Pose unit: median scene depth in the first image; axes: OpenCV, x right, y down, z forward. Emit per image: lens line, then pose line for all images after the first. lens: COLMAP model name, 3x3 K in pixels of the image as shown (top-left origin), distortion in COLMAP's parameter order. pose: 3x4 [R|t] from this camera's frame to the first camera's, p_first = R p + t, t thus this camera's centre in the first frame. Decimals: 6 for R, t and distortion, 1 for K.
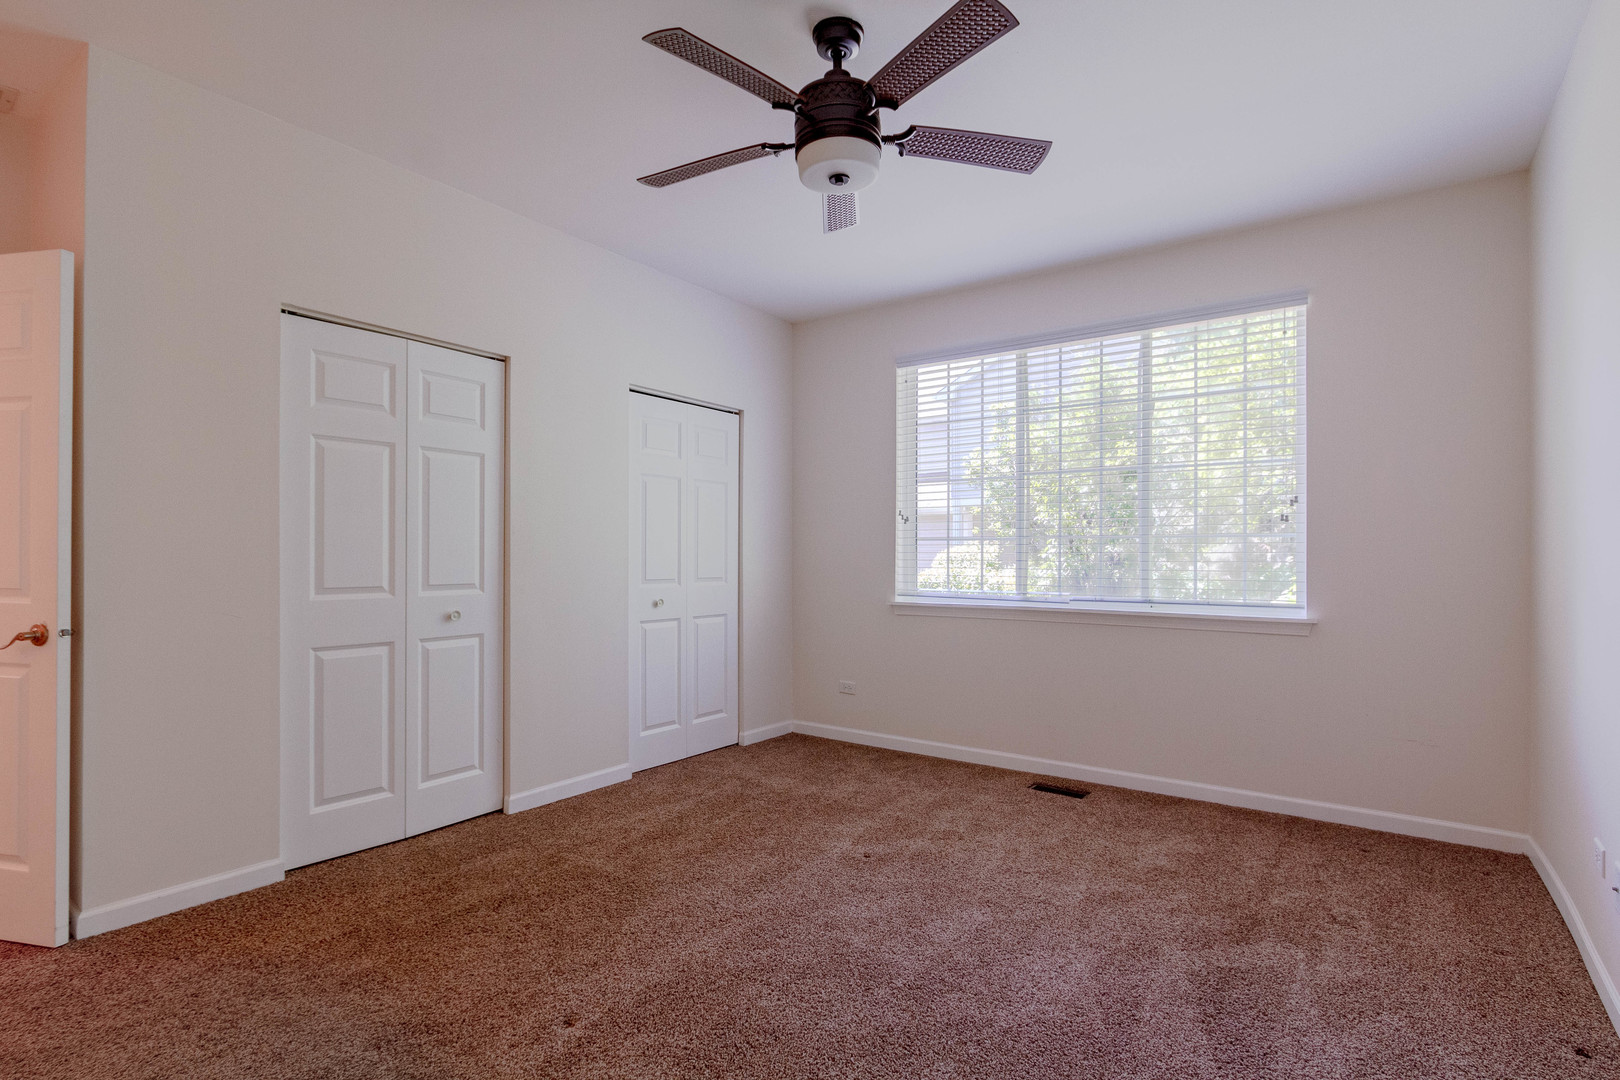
lens RADIAL K [[797.9, 0, 817.2], [0, 797.9, 556.7], [0, 0, 1]] dist [0.002628, 0.001158]
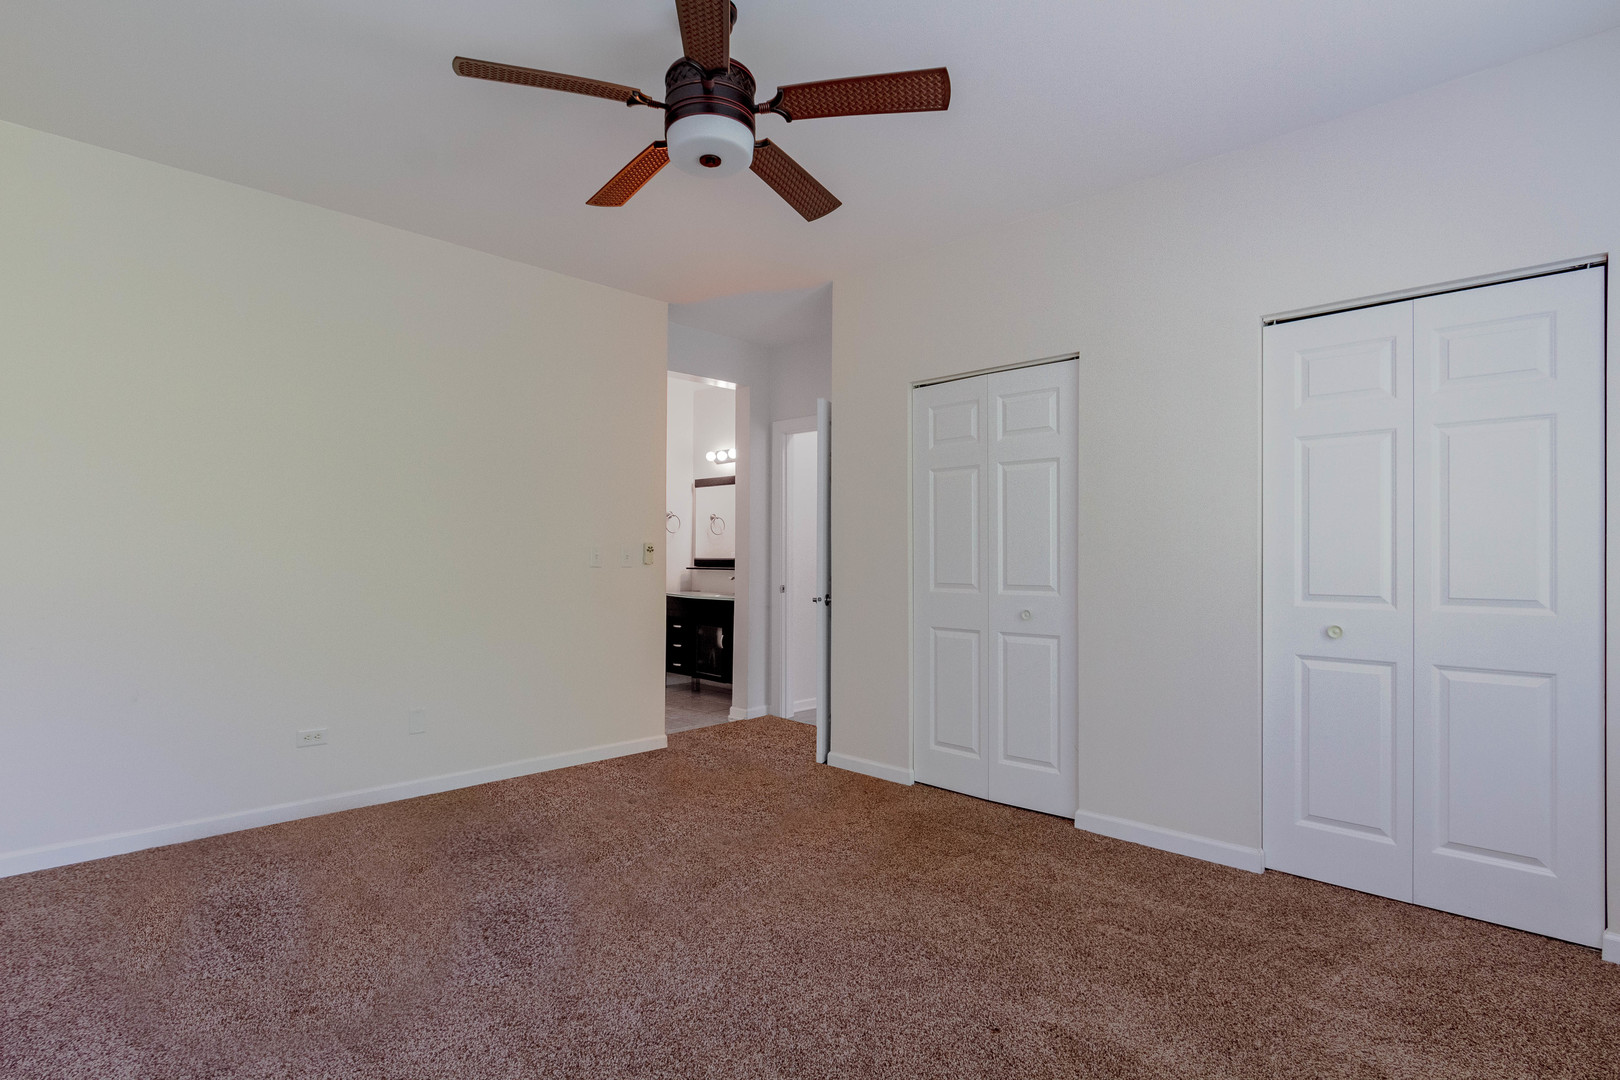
lens RADIAL K [[797.9, 0, 846.8], [0, 797.9, 564.1], [0, 0, 1]] dist [0.002628, 0.001158]
pose [[-0.117616, 0.002342, -0.993056, 0.552192], [-0.004535, 0.999986, 0.002896, 0.003330], [0.993049, 0.004844, -0.117604, 0.766475]]
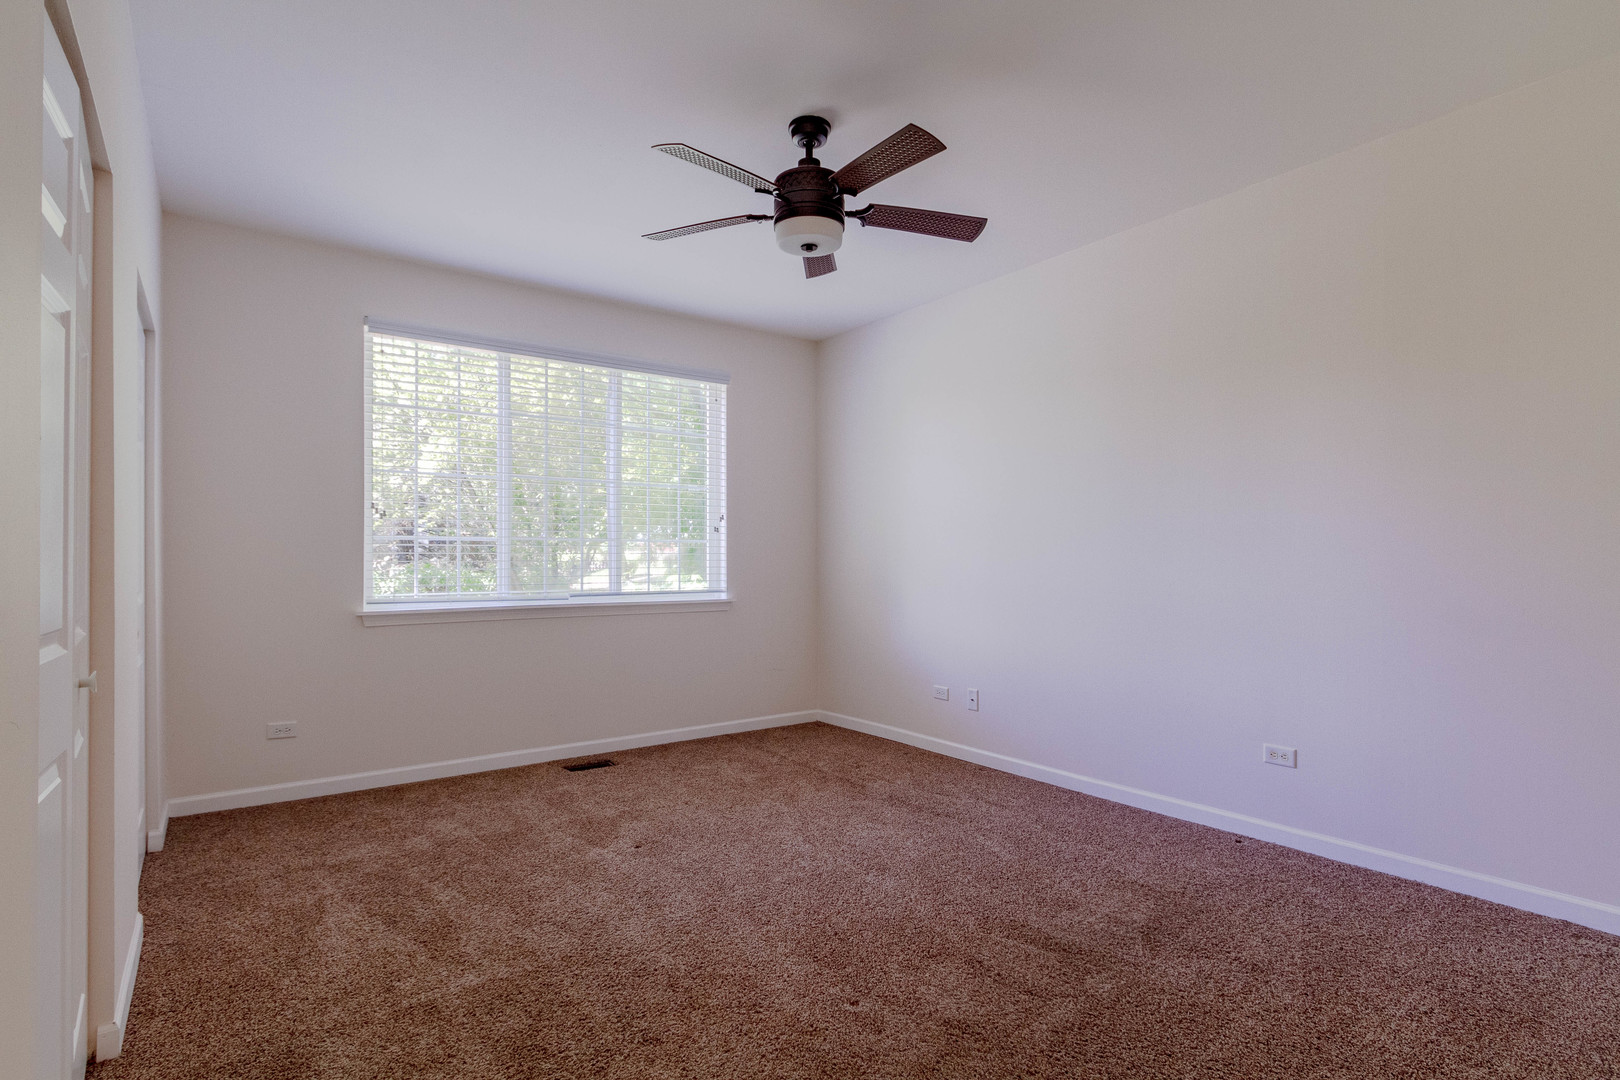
lens RADIAL K [[797.9, 0, 790.7], [0, 797.9, 560.6], [0, 0, 1]] dist [0.002628, 0.001158]
pose [[0.315458, -0.006924, 0.948914, -0.684780], [0.002435, 0.999976, 0.006487, -0.001490], [-0.948936, 0.000264, 0.315467, 0.389850]]
